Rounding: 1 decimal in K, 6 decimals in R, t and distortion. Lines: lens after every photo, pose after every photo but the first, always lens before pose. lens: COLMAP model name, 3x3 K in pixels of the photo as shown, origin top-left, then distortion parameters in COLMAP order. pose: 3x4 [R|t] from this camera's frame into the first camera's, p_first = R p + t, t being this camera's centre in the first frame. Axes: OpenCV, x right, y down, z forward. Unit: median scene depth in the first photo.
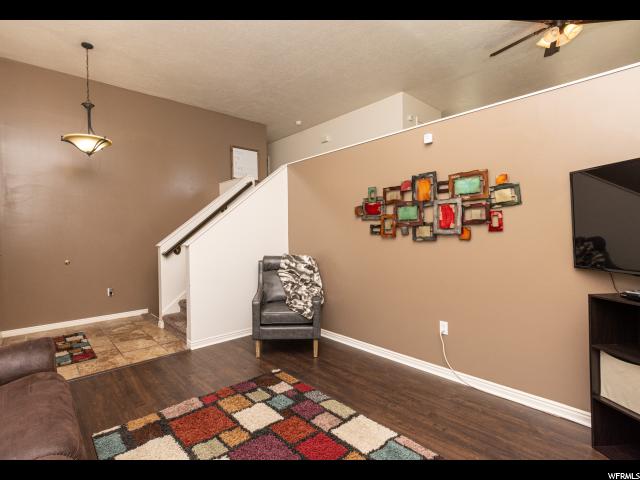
lens RADIAL K [[292.6, 0, 315.6], [0, 292.6, 237.2], [0, 0, 1]] dist [-0.004341, -0.000639]
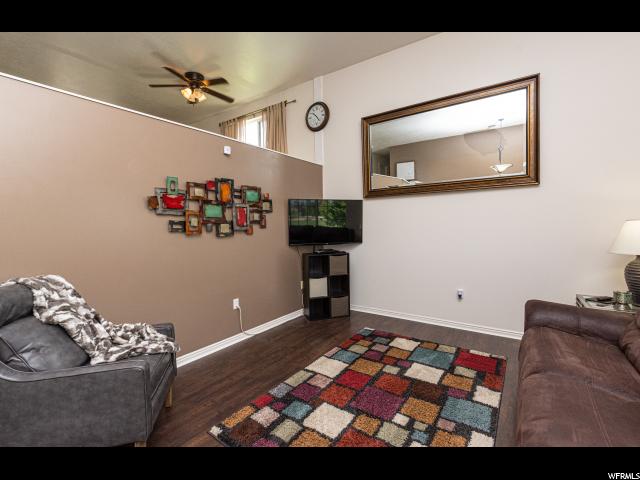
lens RADIAL K [[292.6, 0, 315.6], [0, 292.6, 237.2], [0, 0, 1]] dist [-0.004341, -0.000639]
pose [[-0.186765, -0.028312, 0.981997, -0.857904], [0.025824, 0.999098, 0.033717, -0.014319], [-0.982065, 0.031656, -0.185865, 0.875146]]
